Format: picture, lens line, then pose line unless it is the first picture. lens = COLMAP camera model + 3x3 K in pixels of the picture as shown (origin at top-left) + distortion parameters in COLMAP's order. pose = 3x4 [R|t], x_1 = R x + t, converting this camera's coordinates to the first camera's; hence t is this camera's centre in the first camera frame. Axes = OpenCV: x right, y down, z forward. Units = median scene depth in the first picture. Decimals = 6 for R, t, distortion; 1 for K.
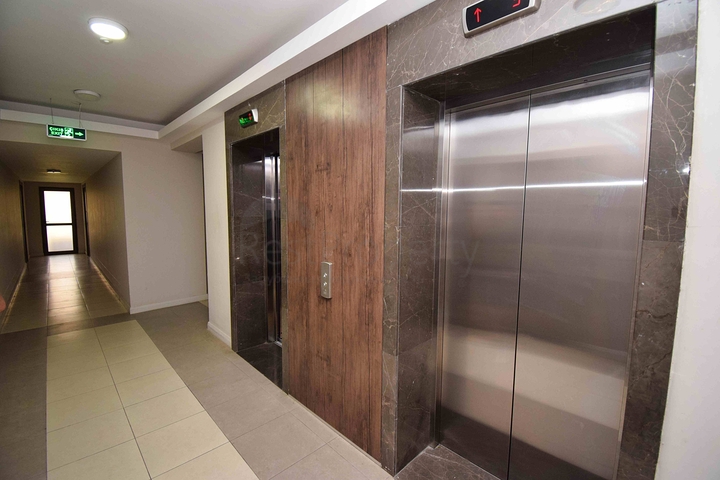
lens RADIAL K [[318.6, 0, 360.0], [0, 318.6, 240.0], [0, 0, 1]] dist [0.000862, -0.013726]
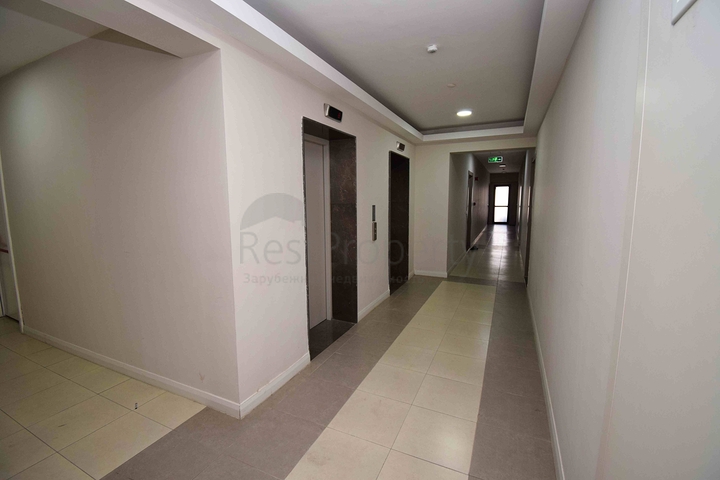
lens RADIAL K [[318.6, 0, 360.0], [0, 318.6, 240.0], [0, 0, 1]] dist [0.000862, -0.013726]
pose [[0.380000, 0.115756, -0.917715, 0.303635], [-0.077696, 0.992627, 0.093033, 0.026451], [0.921717, 0.035950, 0.386192, -0.307716]]
